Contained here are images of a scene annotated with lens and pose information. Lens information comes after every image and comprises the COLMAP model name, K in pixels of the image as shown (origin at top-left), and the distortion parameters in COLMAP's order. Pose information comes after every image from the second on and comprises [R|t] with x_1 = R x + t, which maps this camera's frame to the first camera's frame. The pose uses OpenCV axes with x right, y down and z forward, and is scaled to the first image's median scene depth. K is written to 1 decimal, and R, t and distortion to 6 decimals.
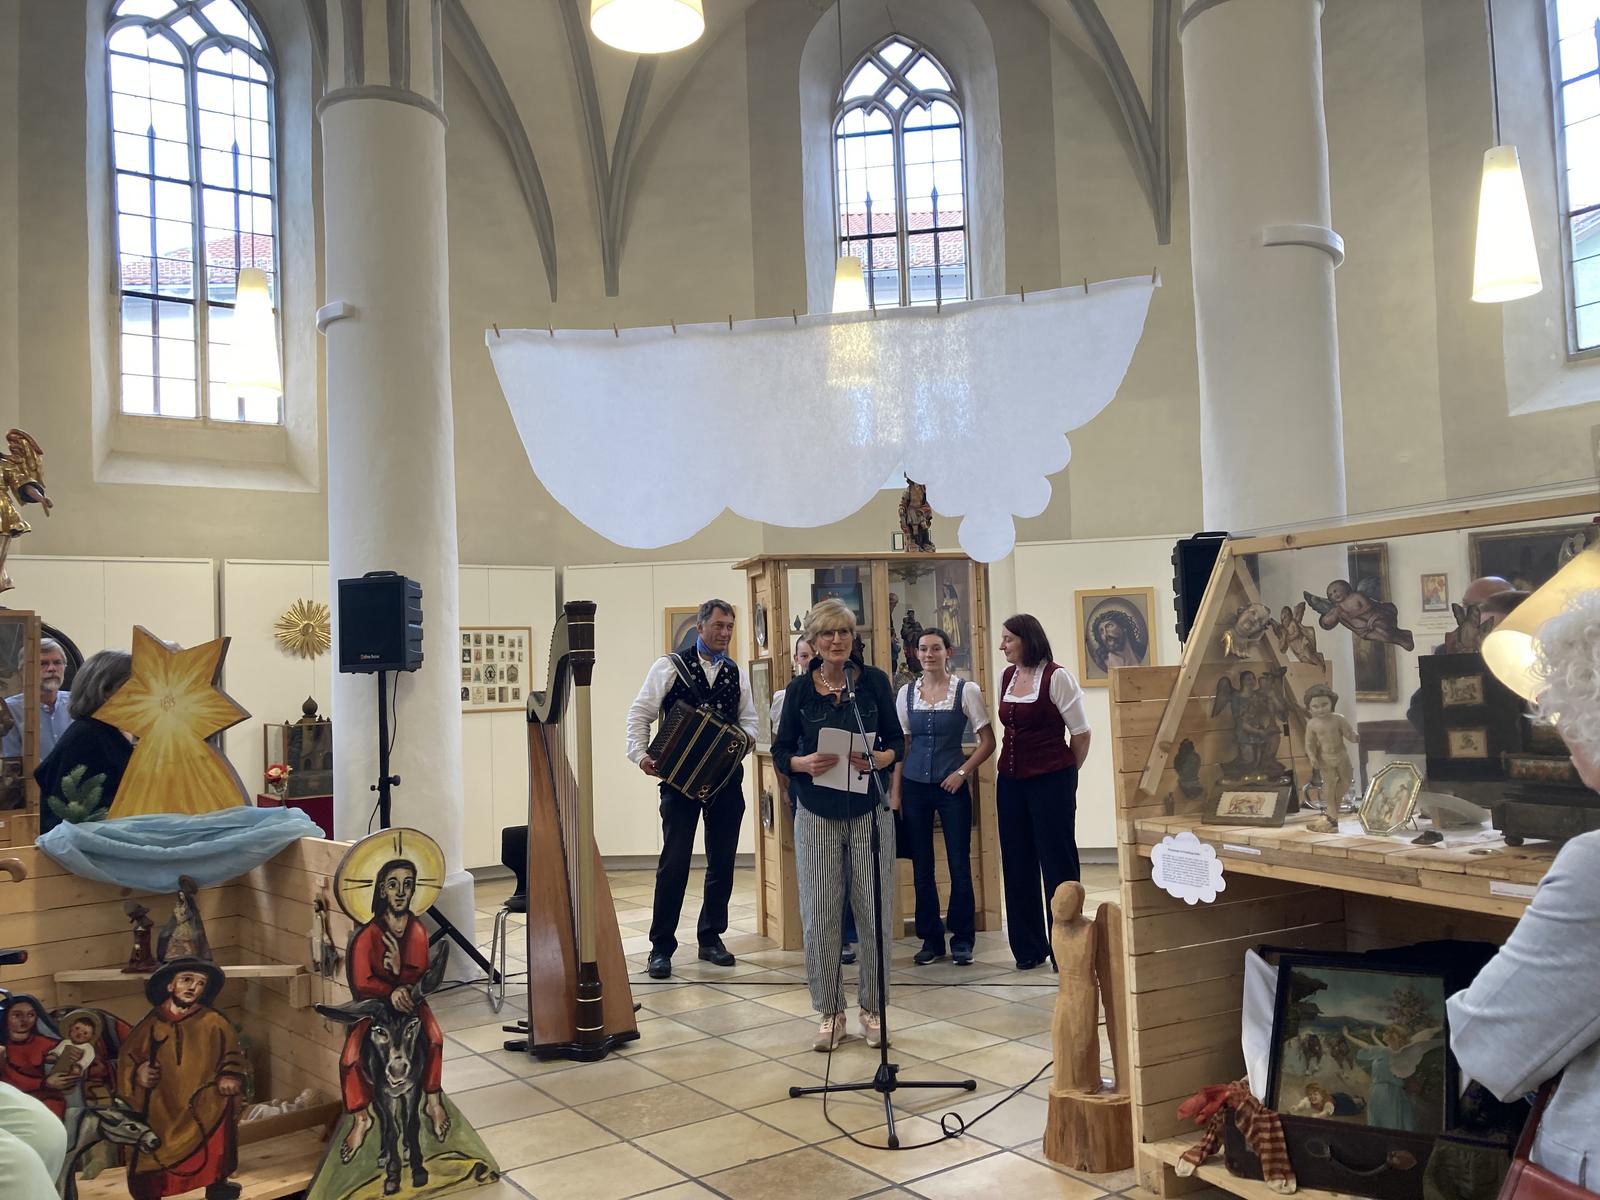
lens RADIAL K [[1354.5, 0, 800.7], [0, 1354.5, 607.7], [0, 0, 1]] dist [0.032862, -0.024848]
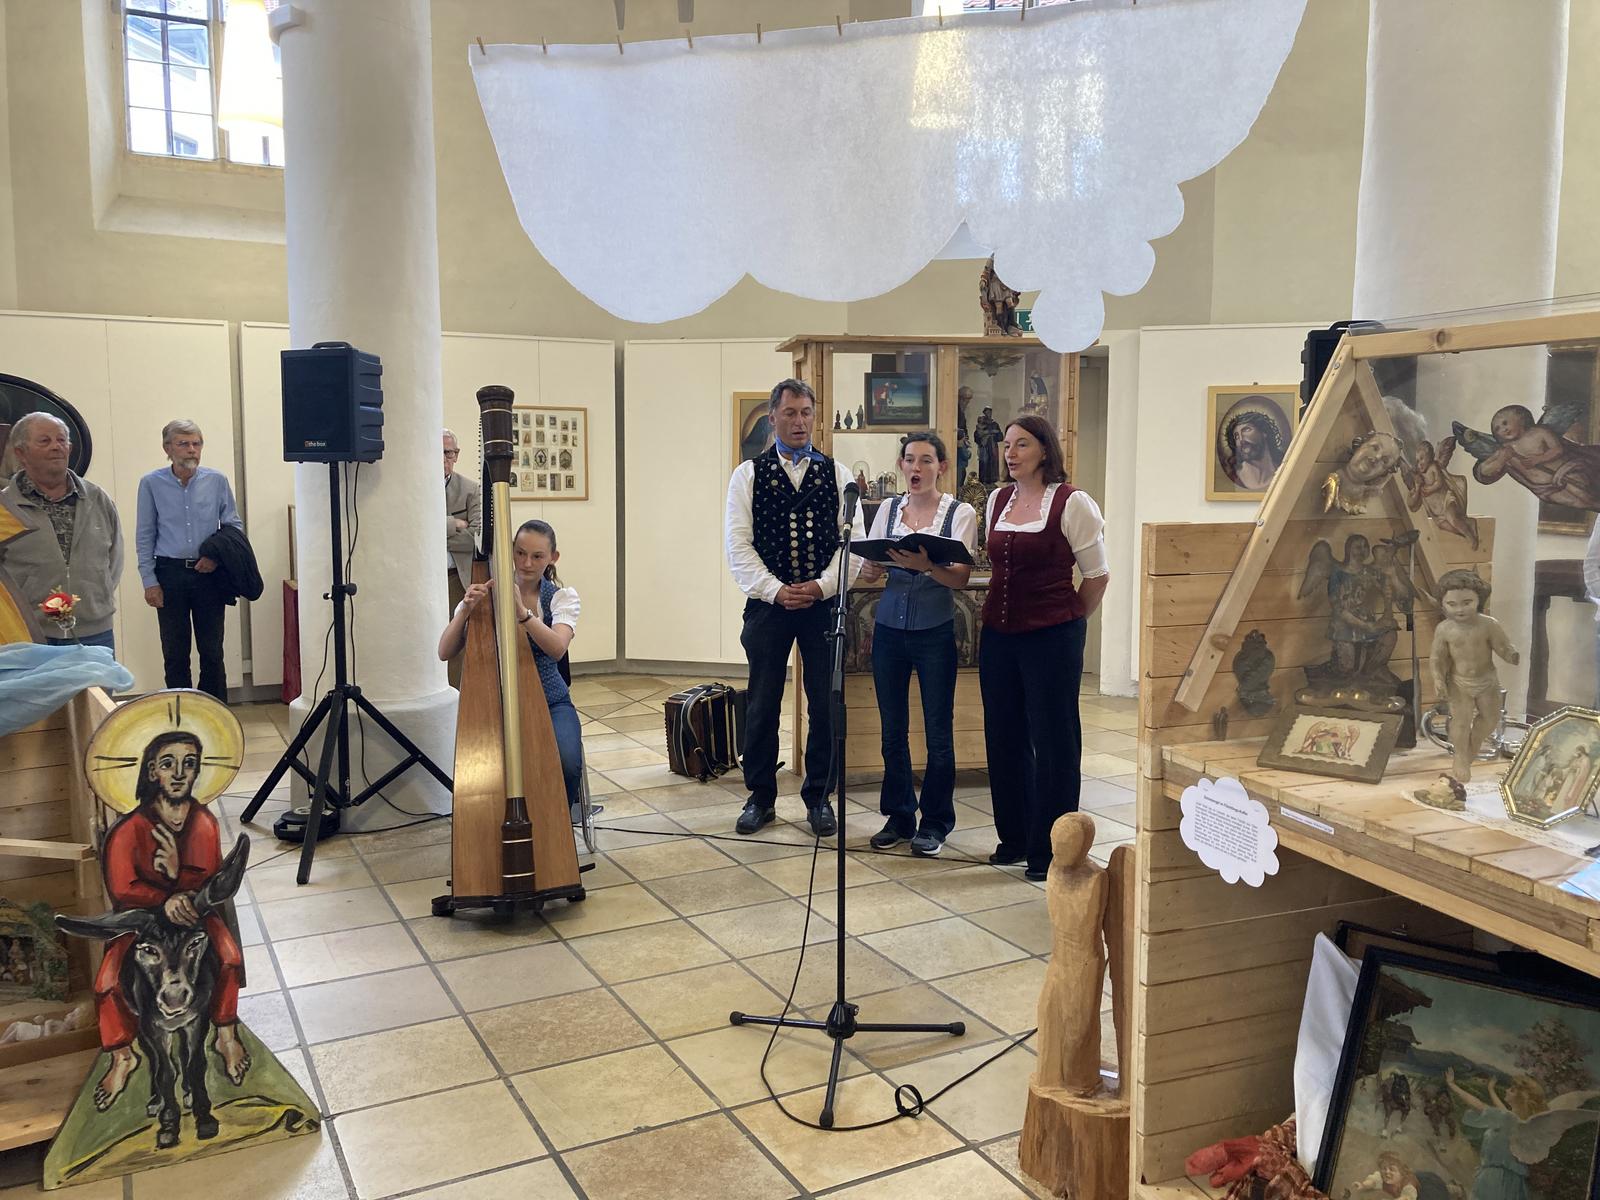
lens RADIAL K [[1354.5, 0, 802.5], [0, 1354.5, 591.7], [0, 0, 1]] dist [0.032862, -0.024848]
pose [[0.992674, 0.048474, -0.110675, 0.128974], [-0.031254, 0.987834, 0.152338, -0.018349], [0.116713, -0.147762, 0.982112, 0.297637]]
